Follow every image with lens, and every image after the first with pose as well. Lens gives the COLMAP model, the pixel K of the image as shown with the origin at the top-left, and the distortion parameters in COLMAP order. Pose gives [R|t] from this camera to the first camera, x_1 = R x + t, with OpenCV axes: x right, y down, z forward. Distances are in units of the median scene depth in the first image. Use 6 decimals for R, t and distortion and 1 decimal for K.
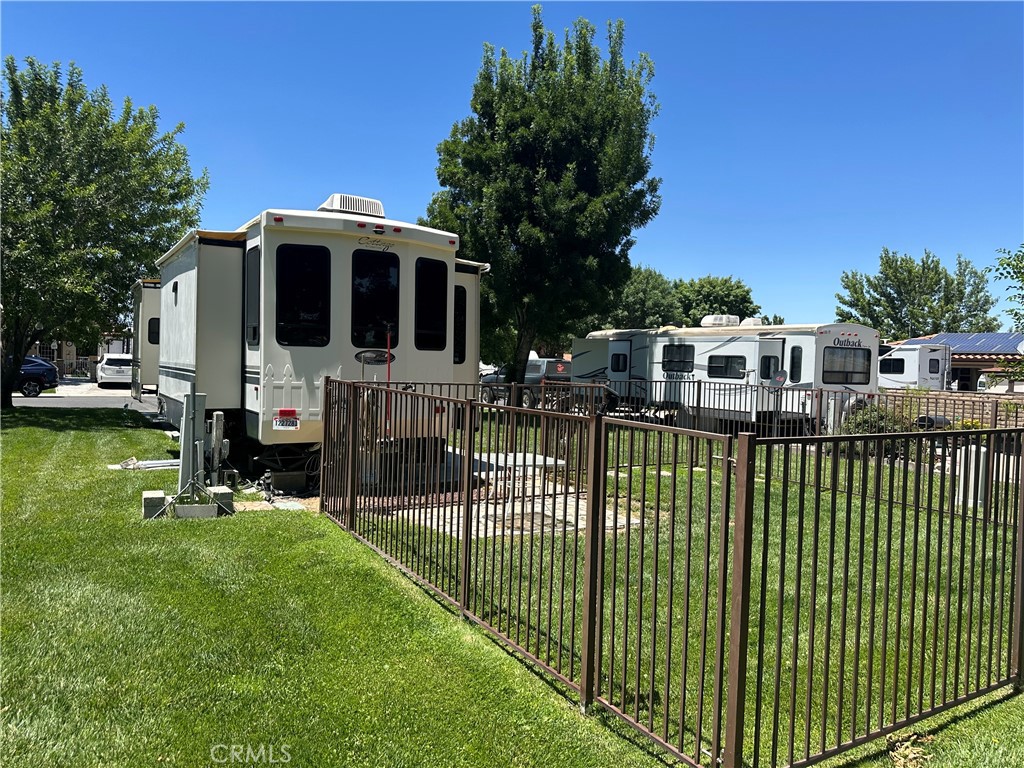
lens RADIAL K [[736.7, 0, 514.4], [0, 736.7, 385.6], [0, 0, 1]] dist [0.096446, -0.125111]
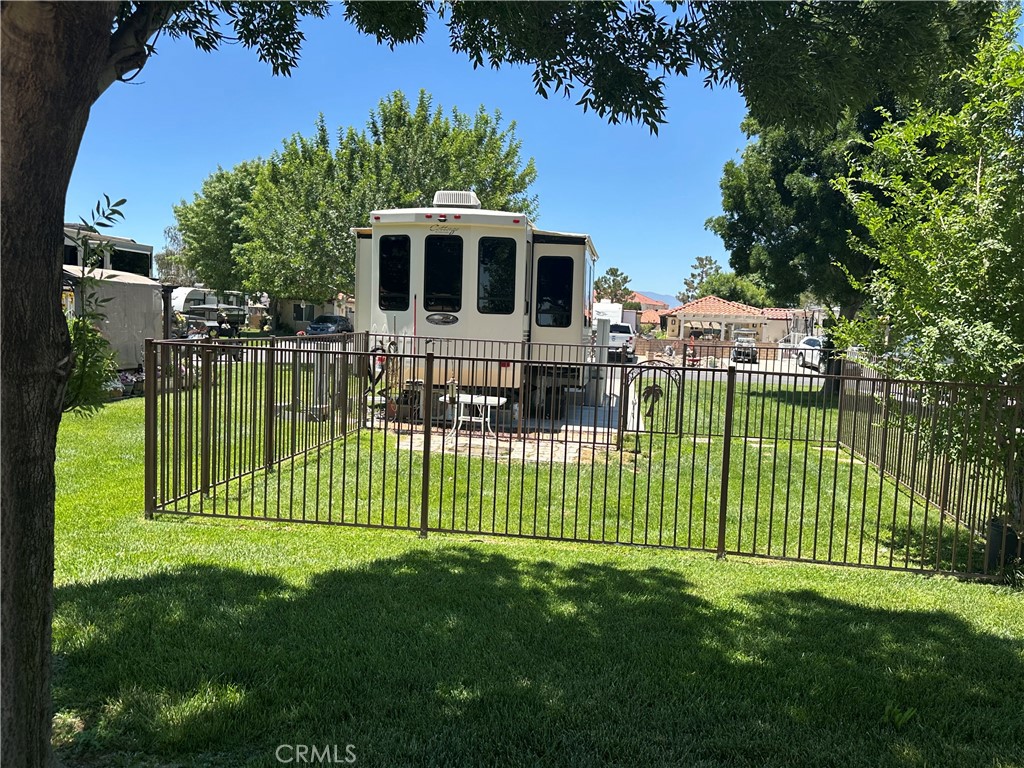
lens RADIAL K [[874.4, 0, 512.0], [0, 874.4, 384.0], [0, 0, 1]] dist [0.134709, 0.000520]
pose [[0.761966, 0.045266, -0.646033, 0.441428], [-0.035535, 0.998974, 0.028084, 0.013359], [0.646642, 0.001557, 0.762792, -0.036367]]
